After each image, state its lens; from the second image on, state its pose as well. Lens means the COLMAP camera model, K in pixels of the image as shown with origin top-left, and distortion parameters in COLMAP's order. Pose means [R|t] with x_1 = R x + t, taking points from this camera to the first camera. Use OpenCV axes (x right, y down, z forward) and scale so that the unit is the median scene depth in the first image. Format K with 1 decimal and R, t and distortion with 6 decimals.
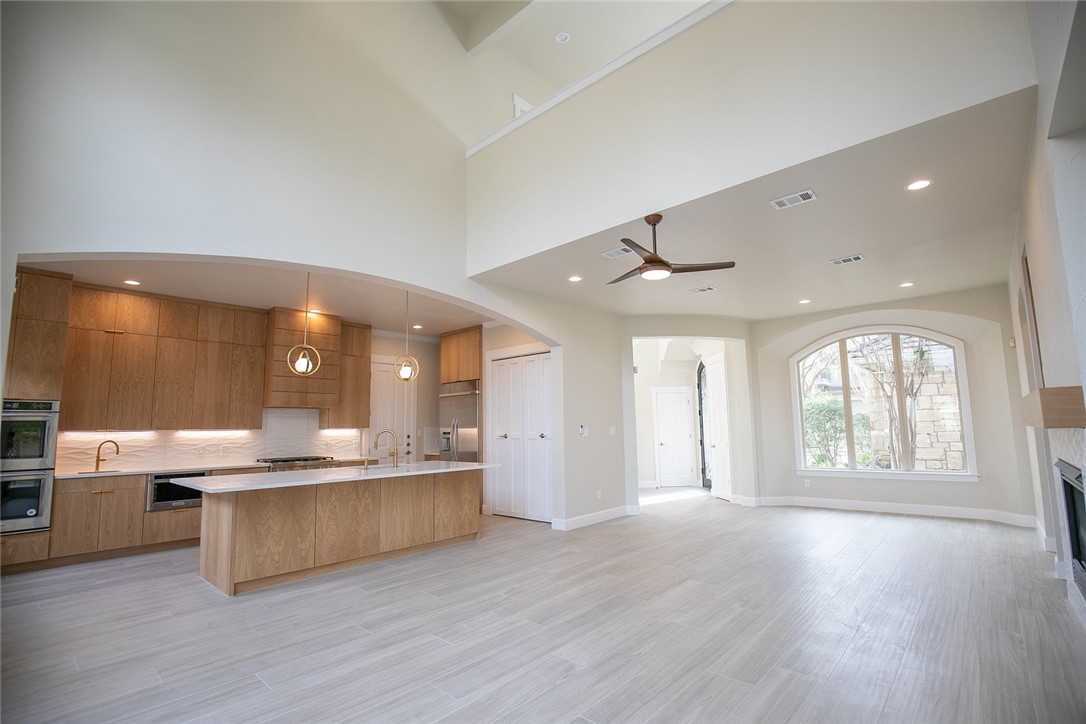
lens RADIAL K [[493.9, 0, 542.7], [0, 493.9, 367.8], [0, 0, 1]] dist [-0.036306, 0.007602]
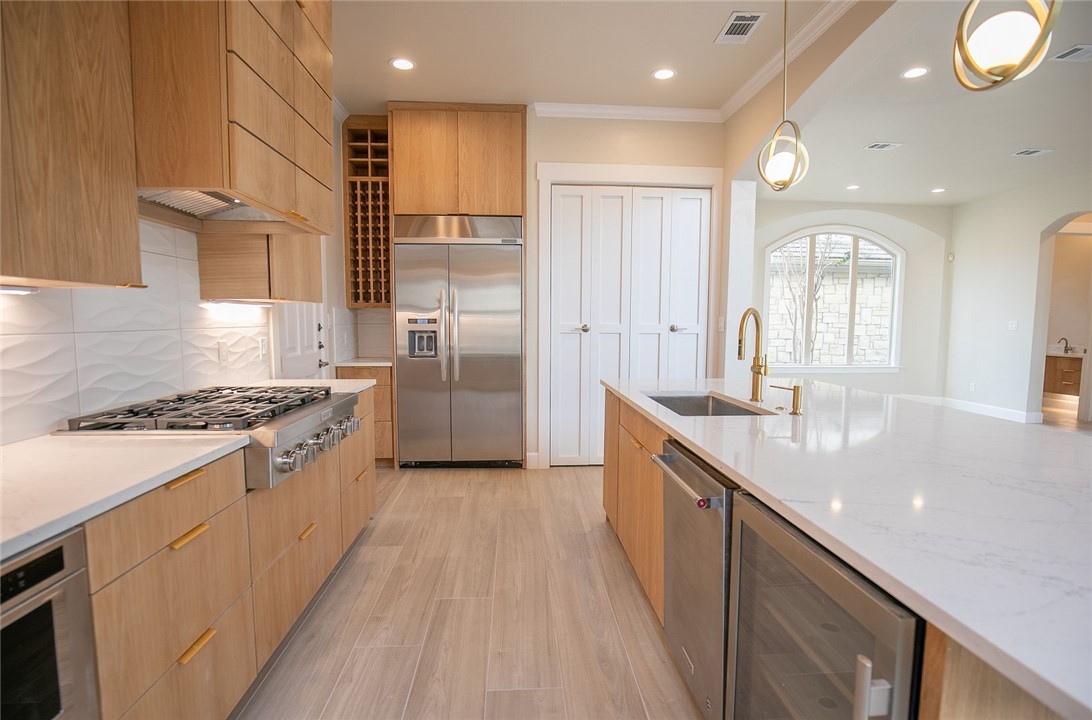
lens RADIAL K [[539.4, 0, 548.1], [0, 539.4, 367.0], [0, 0, 1]] dist [-0.028760, -0.000120]
pose [[0.697582, -0.040359, 0.715367, -0.727556], [-0.102693, 0.982473, 0.155568, 0.122885], [-0.709107, -0.181985, 0.681211, 0.816628]]
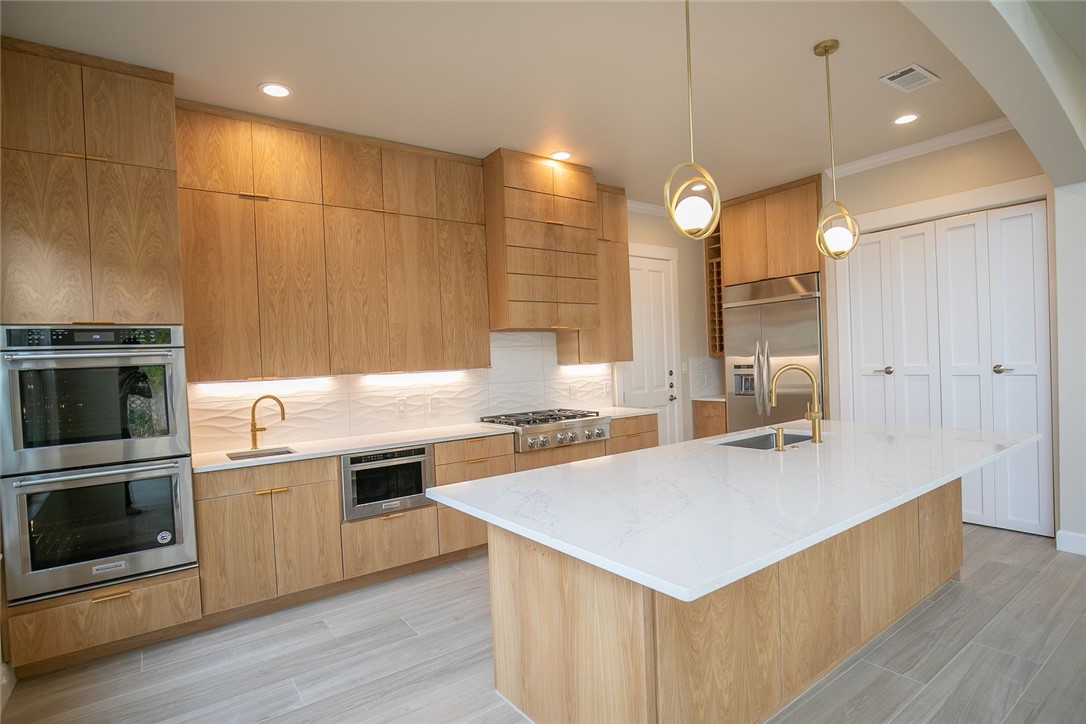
lens RADIAL K [[553.3, 0, 545.5], [0, 553.3, 368.2], [0, 0, 1]] dist [-0.023826, 0.000757]
pose [[0.979203, -0.019248, -0.201969, -0.442697], [0.047392, 0.989649, 0.135455, 0.046229], [0.197271, -0.142210, 0.969980, 0.435871]]
